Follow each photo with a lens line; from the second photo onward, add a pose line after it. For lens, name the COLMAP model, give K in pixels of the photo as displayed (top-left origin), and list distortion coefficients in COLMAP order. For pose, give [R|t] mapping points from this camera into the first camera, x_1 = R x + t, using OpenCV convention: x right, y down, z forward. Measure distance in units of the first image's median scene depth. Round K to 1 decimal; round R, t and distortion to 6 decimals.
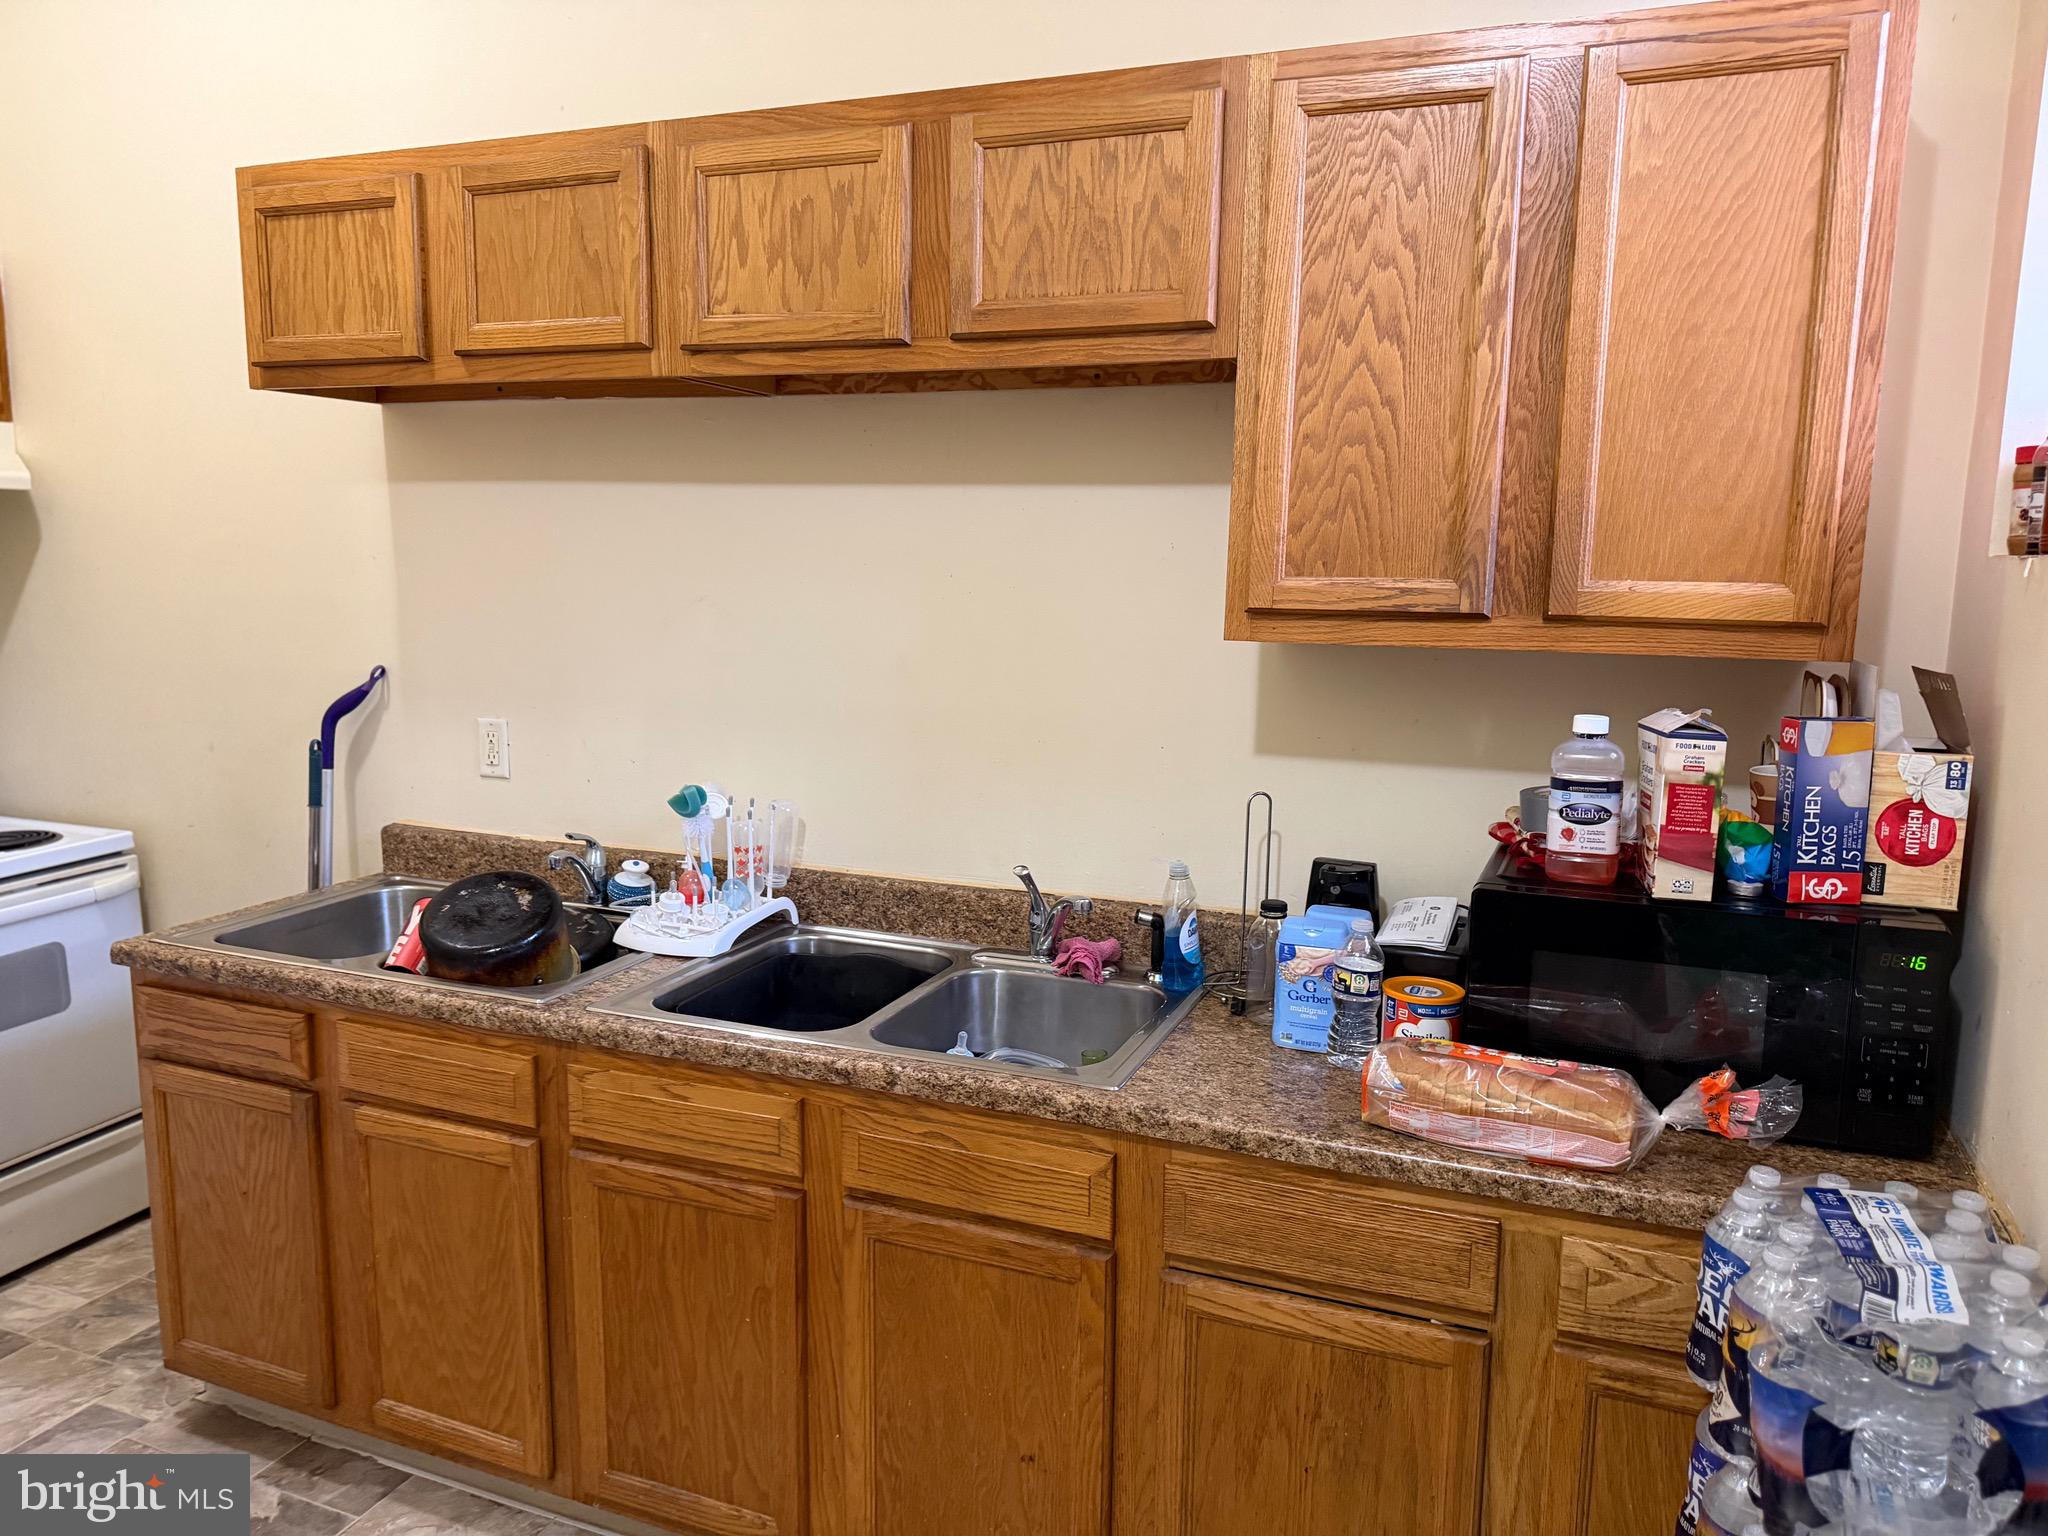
lens RADIAL K [[1465.2, 0, 1024.9], [0, 1465.2, 766.7], [0, 0, 1]] dist [0.051644, -0.060488]
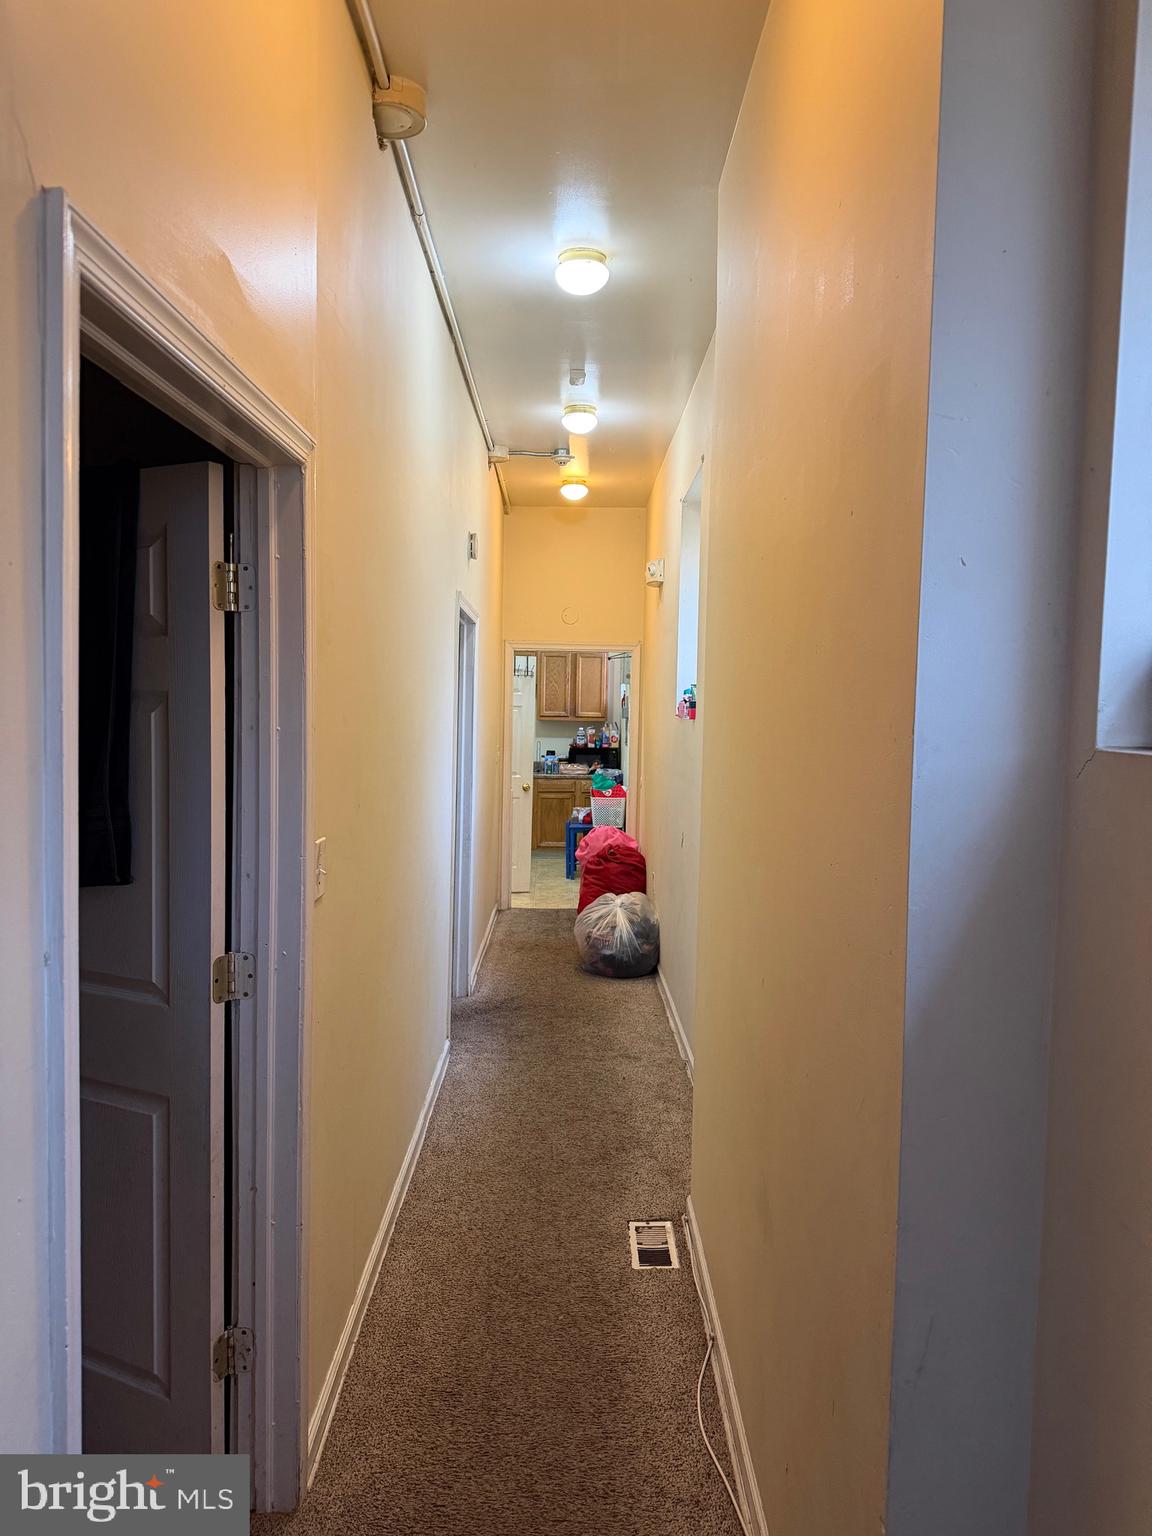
lens RADIAL K [[1075.7, 0, 576.4], [0, 1075.7, 766.1], [0, 0, 1]] dist [-0.000148, -0.000164]
pose [[0.927129, -0.022473, 0.374067, -2.016932], [0.051684, 0.996329, -0.068244, 0.622535], [-0.371161, 0.082604, 0.924887, -4.833838]]
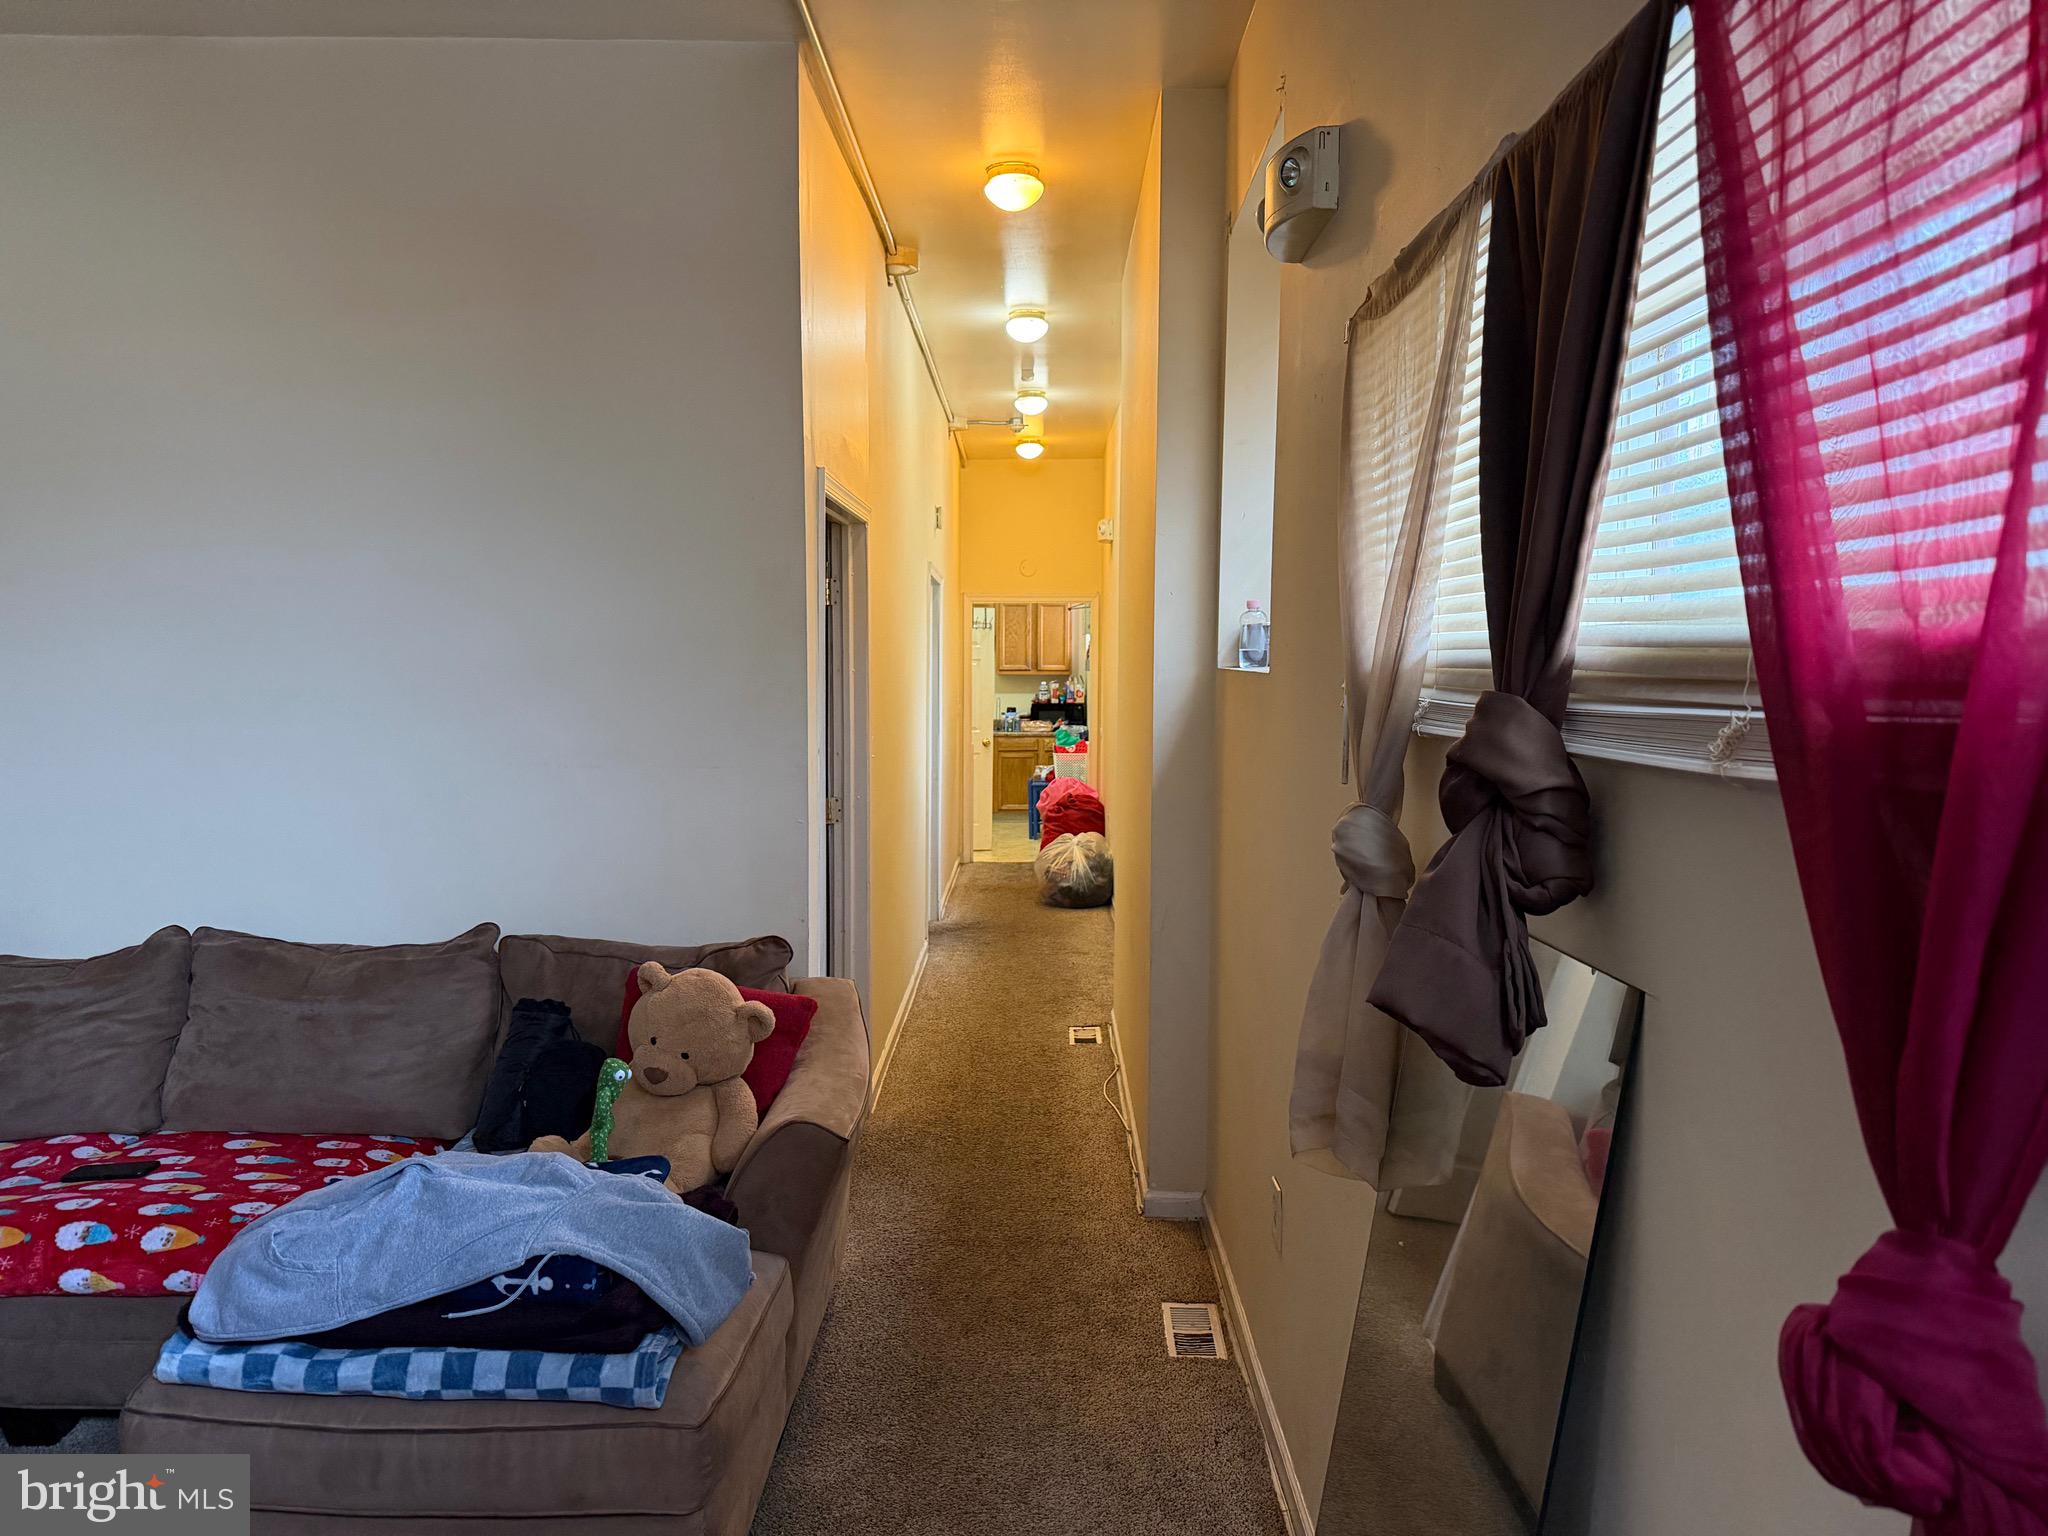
lens RADIAL K [[1465.2, 0, 1024.5], [0, 1465.2, 769.2], [0, 0, 1]] dist [0.051644, -0.060488]
pose [[0.932879, -0.042116, 0.357719, -2.611775], [0.064665, 0.996587, -0.051304, 0.848310], [-0.354337, 0.070993, 0.932419, -6.431297]]
